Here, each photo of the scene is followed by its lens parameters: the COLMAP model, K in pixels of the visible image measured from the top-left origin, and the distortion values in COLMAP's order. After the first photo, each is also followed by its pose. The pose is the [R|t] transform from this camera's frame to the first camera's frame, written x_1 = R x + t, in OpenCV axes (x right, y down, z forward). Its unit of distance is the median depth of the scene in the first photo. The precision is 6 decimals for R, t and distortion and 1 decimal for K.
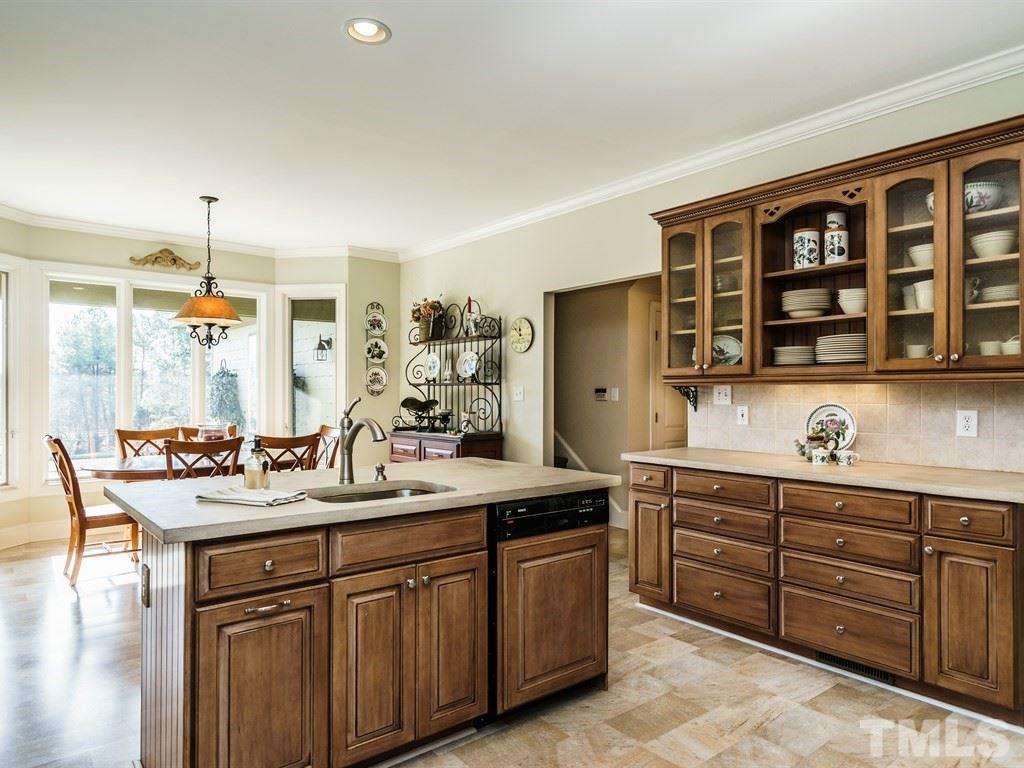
lens RADIAL K [[671.0, 0, 512.0], [0, 671.0, 384.0], [0, 0, 1]] dist [-0.001910, -0.000827]
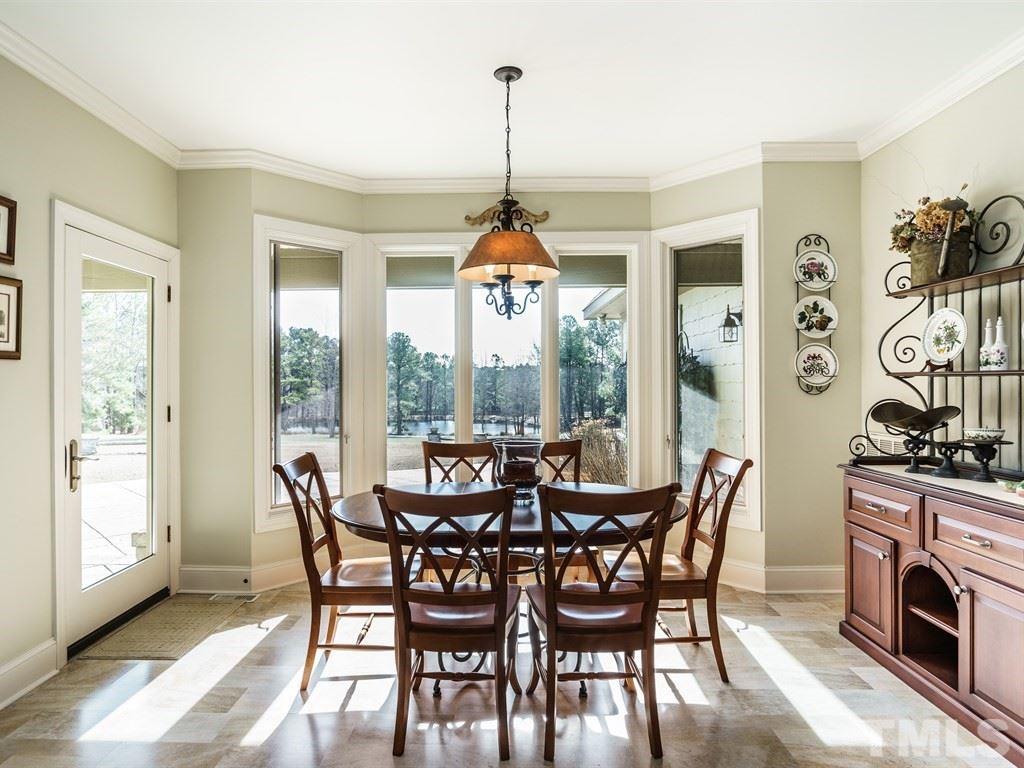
lens RADIAL K [[574.9, 0, 512.0], [0, 574.9, 384.0], [0, 0, 1]] dist [-0.003937, 0.000035]
pose [[0.773738, -0.002573, -0.633500, -0.096795], [0.012517, 0.999859, 0.011227, -0.000643], [0.633382, -0.016616, 0.773661, 0.478013]]
